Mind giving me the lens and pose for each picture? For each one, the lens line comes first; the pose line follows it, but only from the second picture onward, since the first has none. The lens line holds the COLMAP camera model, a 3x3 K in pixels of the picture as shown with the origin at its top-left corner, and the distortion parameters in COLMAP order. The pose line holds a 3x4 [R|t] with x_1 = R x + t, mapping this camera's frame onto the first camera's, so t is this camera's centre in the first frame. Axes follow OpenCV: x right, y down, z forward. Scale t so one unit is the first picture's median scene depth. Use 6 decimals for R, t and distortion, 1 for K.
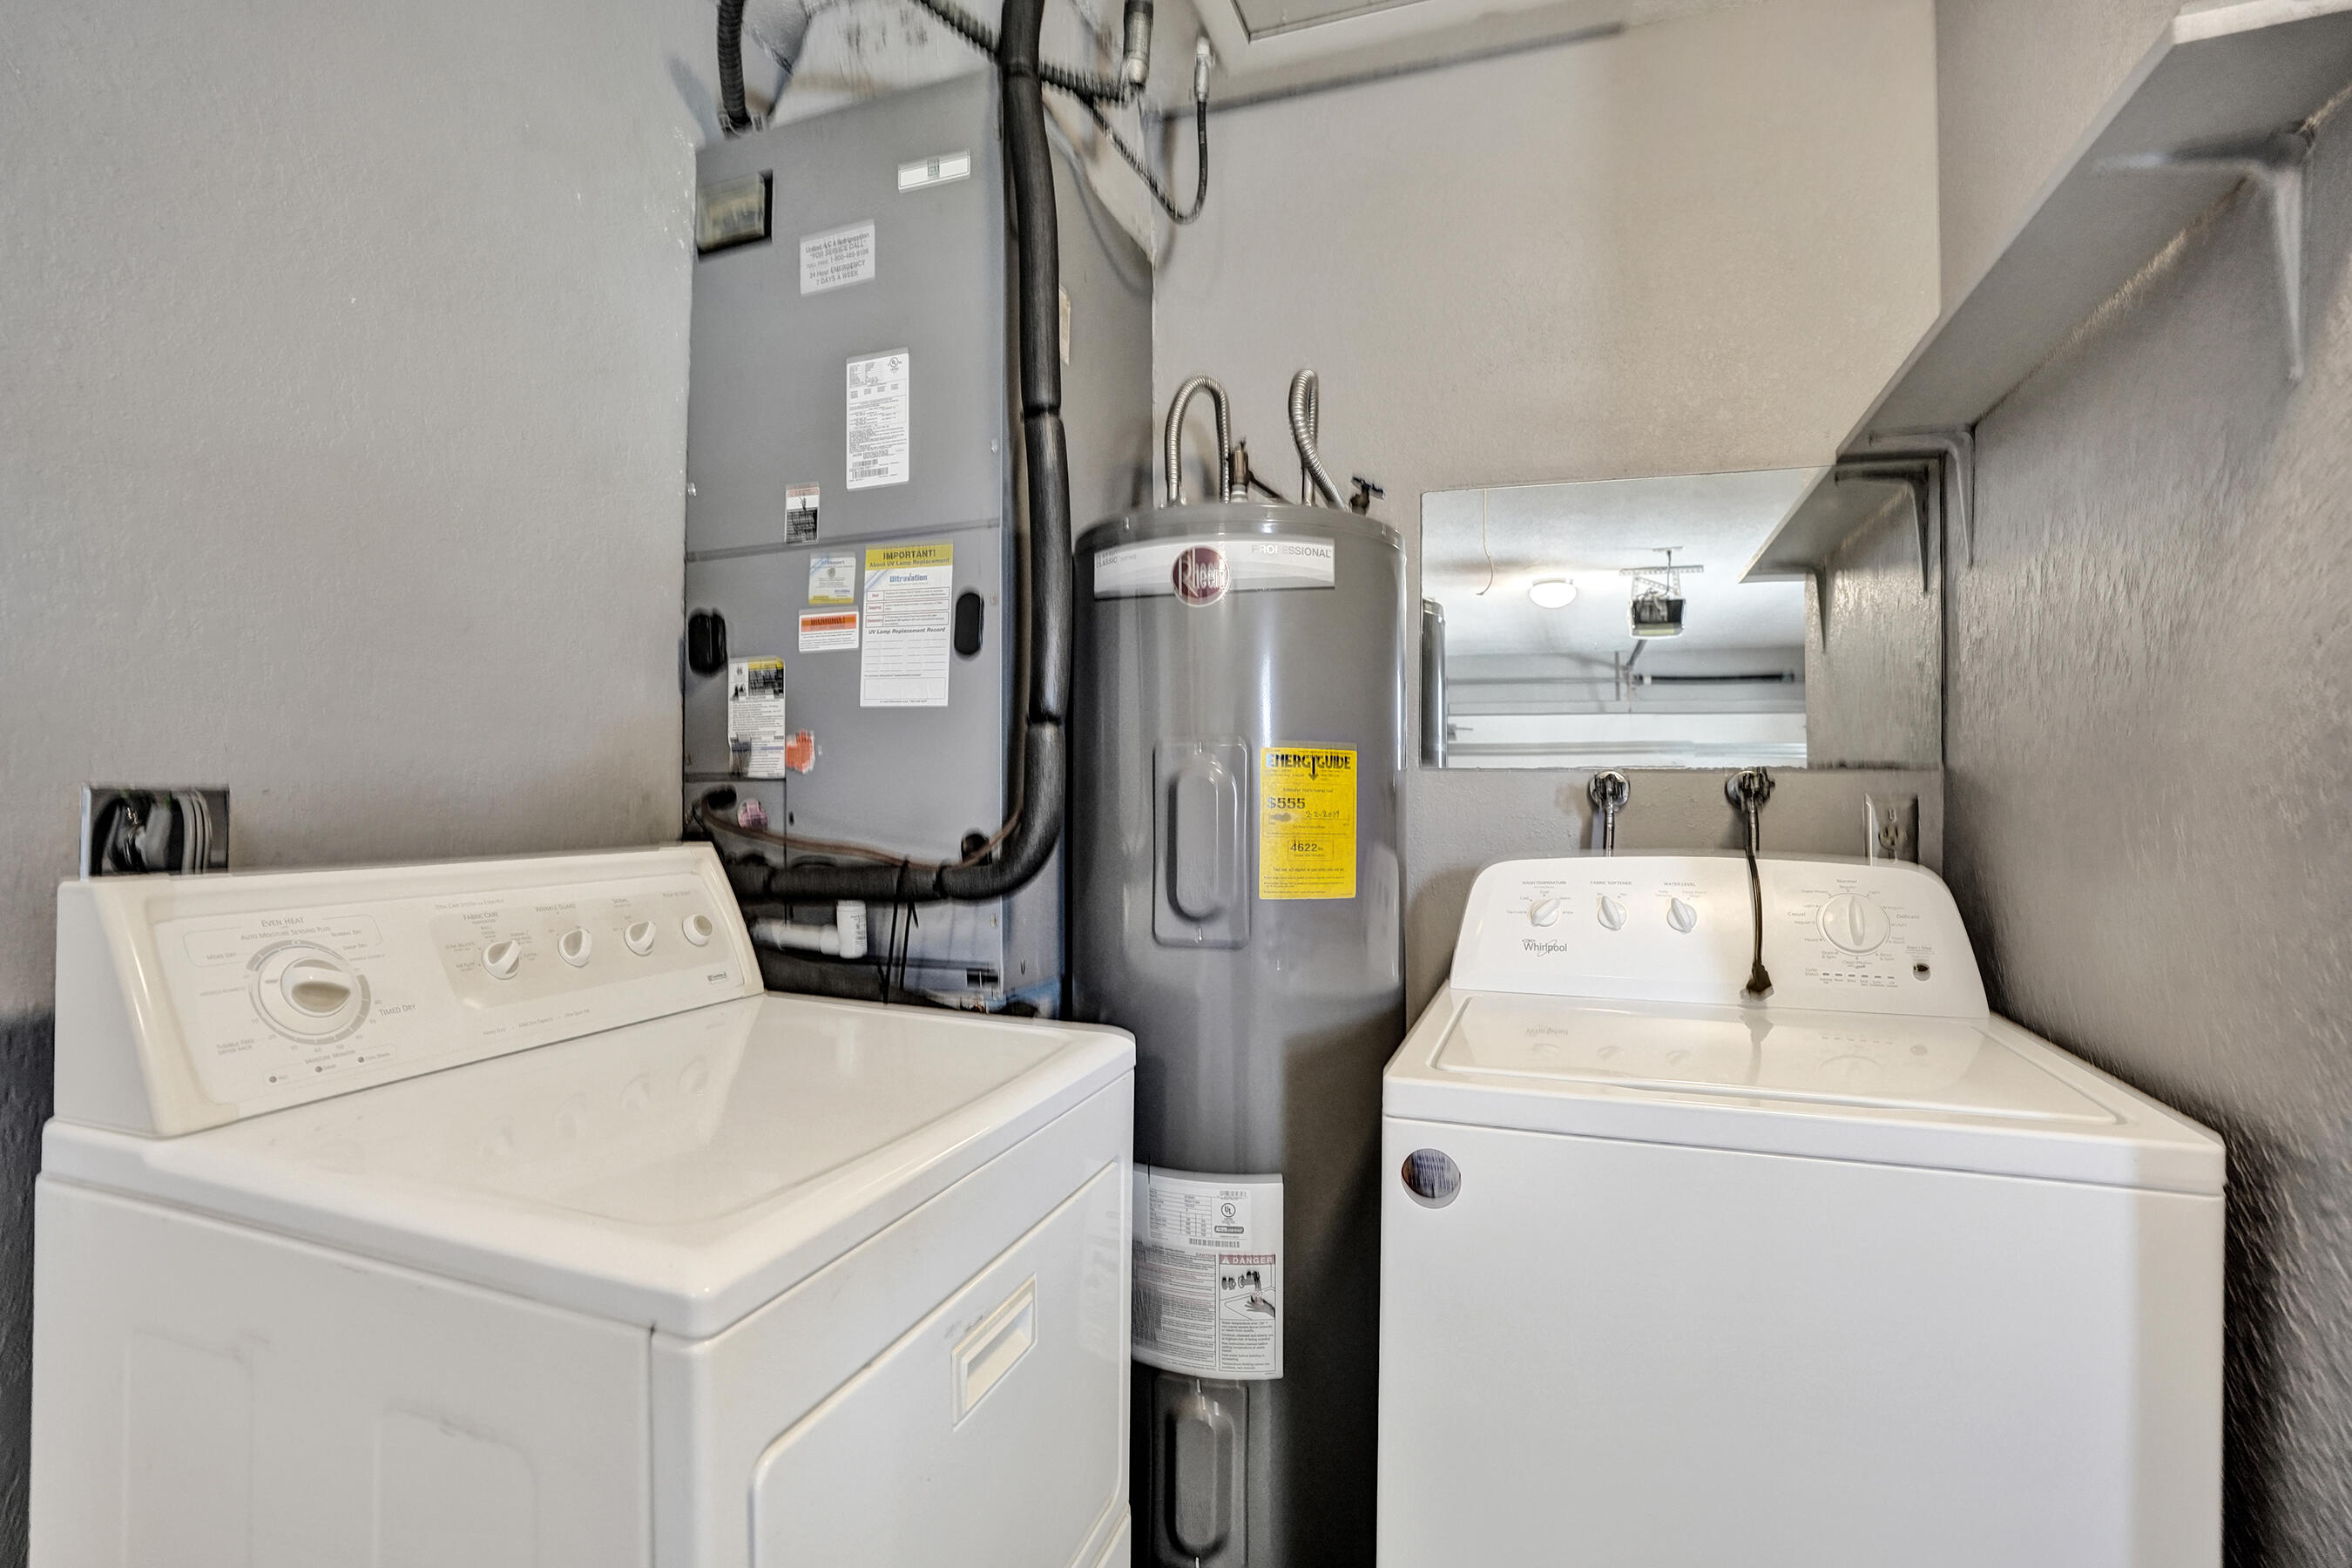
lens RADIAL K [[1111.8, 0, 1169.3], [0, 1111.8, 781.1], [0, 0, 1]] dist [-0.044884, 0.007871]
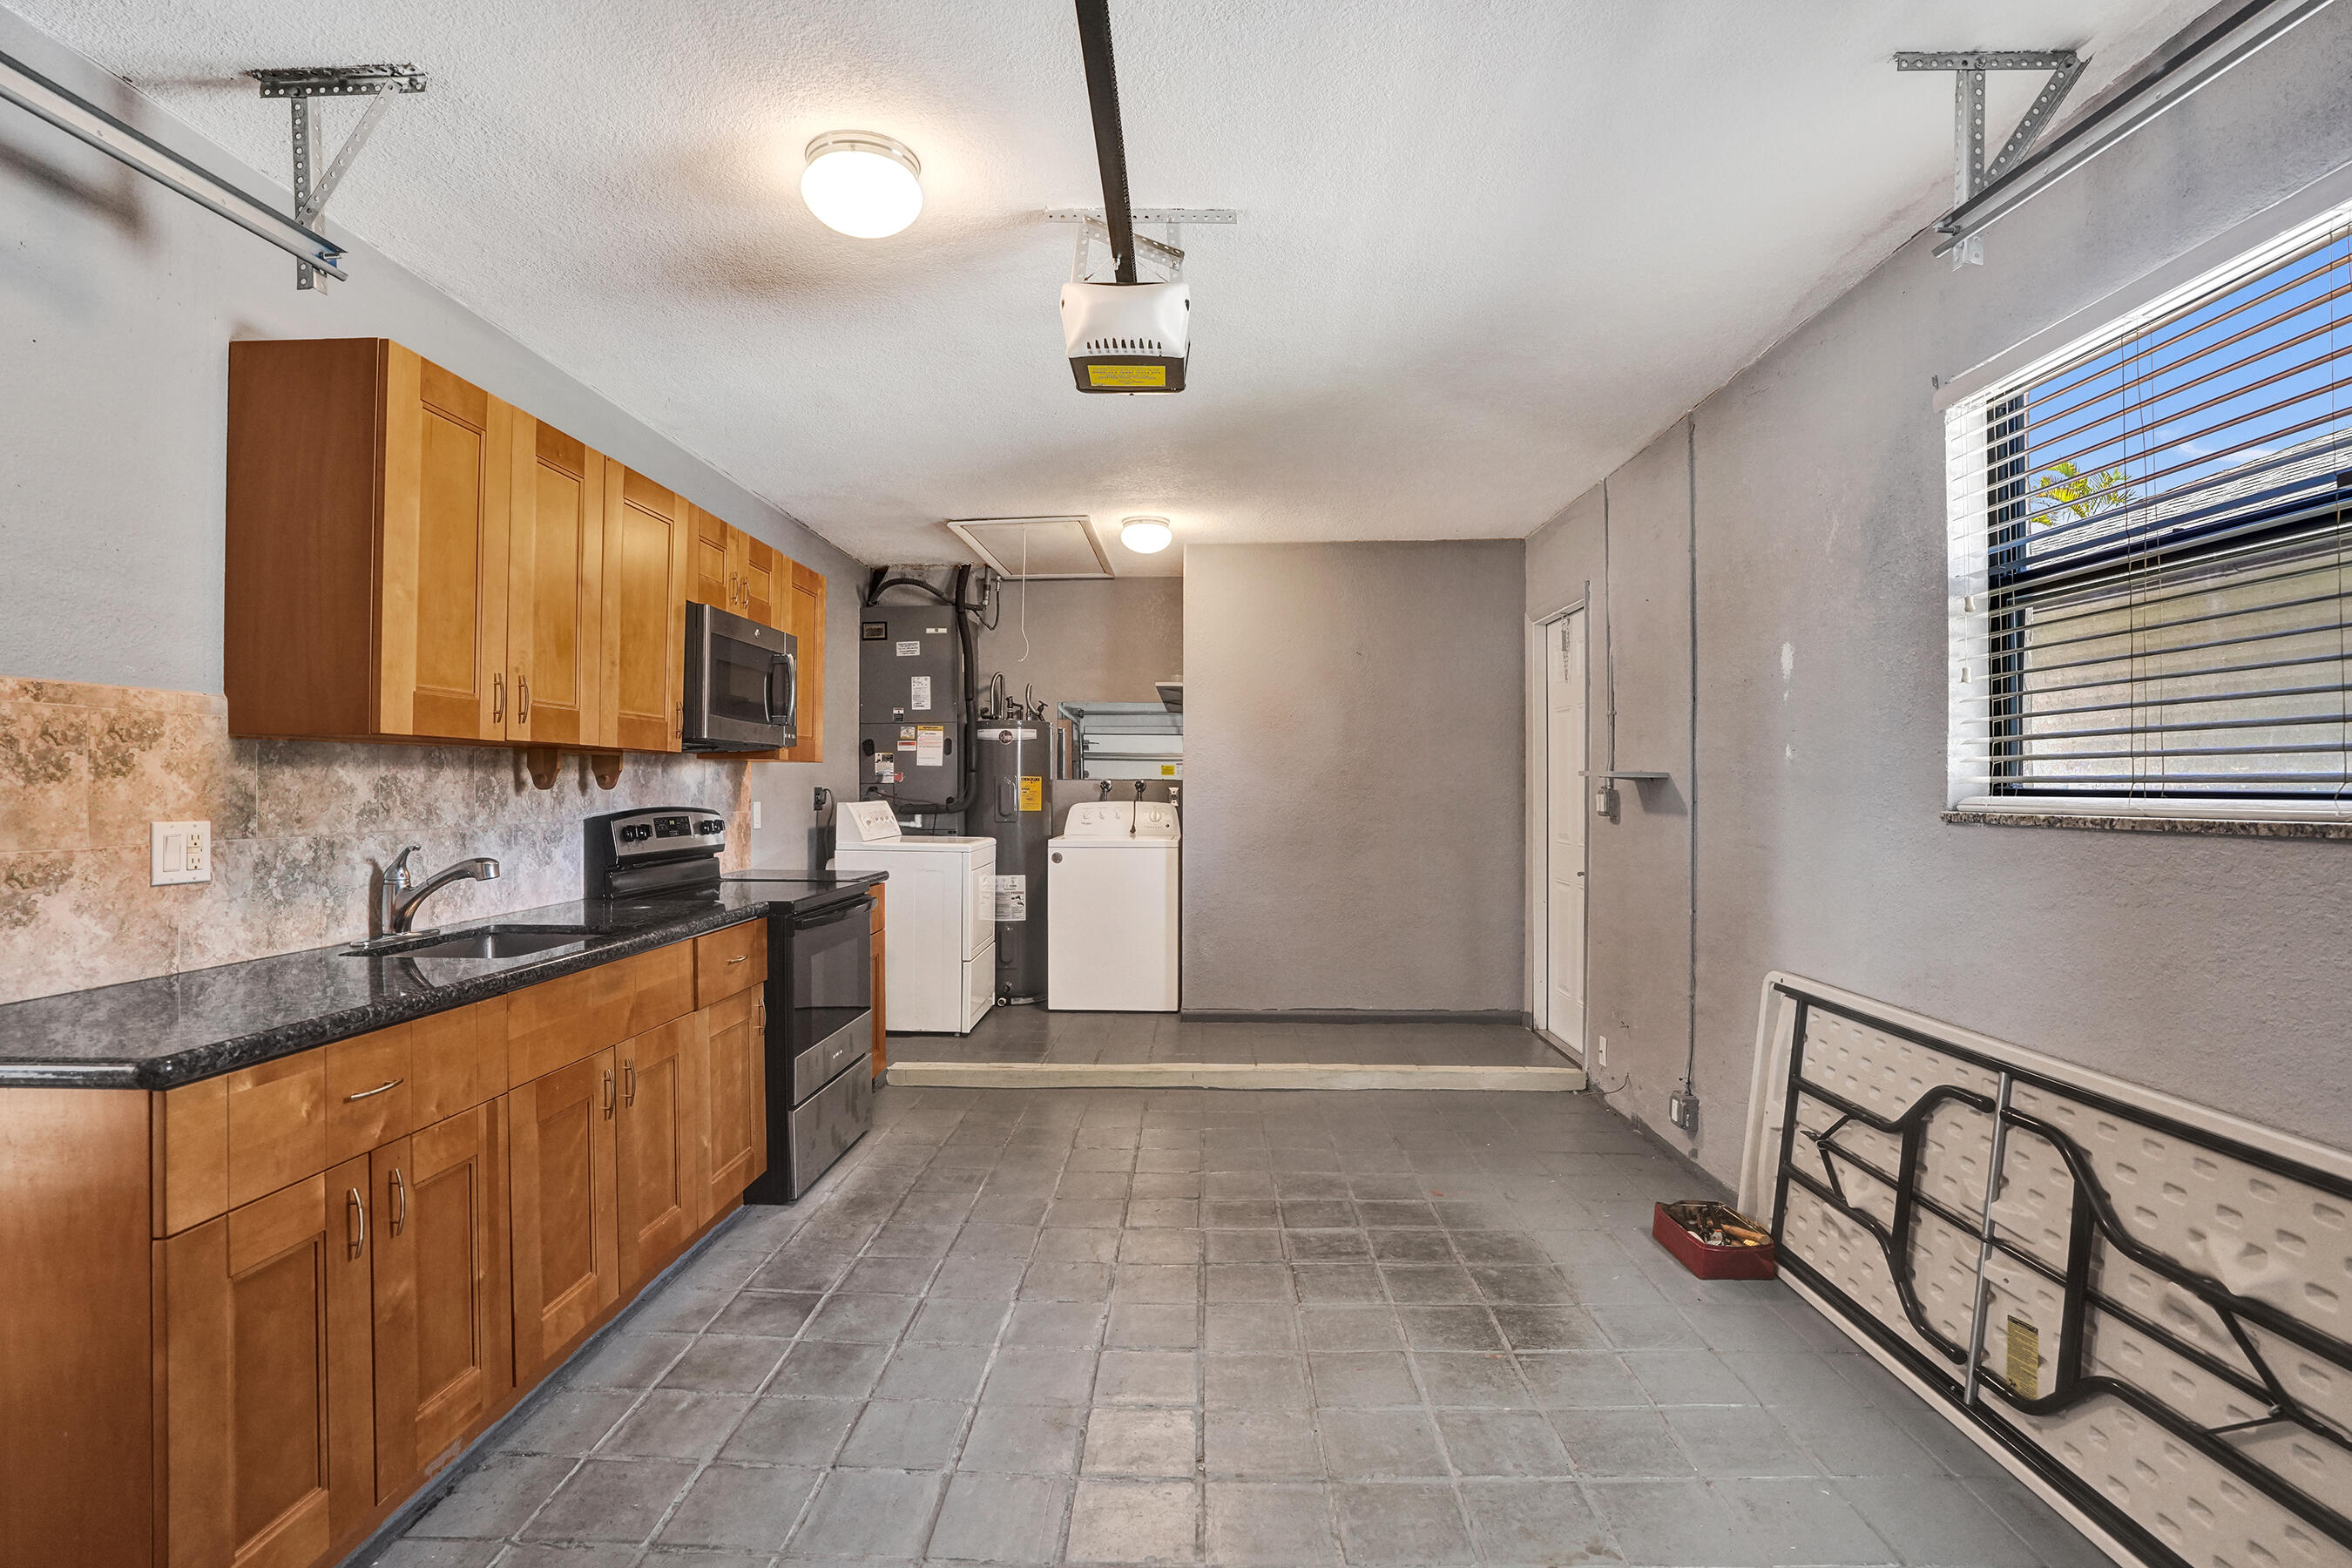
lens RADIAL K [[1111.8, 0, 1178.9], [0, 1111.8, 778.0], [0, 0, 1]] dist [-0.044884, 0.007871]
pose [[0.948032, -0.002569, 0.318165, -0.662296], [0.002466, 0.999997, 0.000726, -0.024335], [-0.318166, 0.000096, 0.948035, -3.085656]]
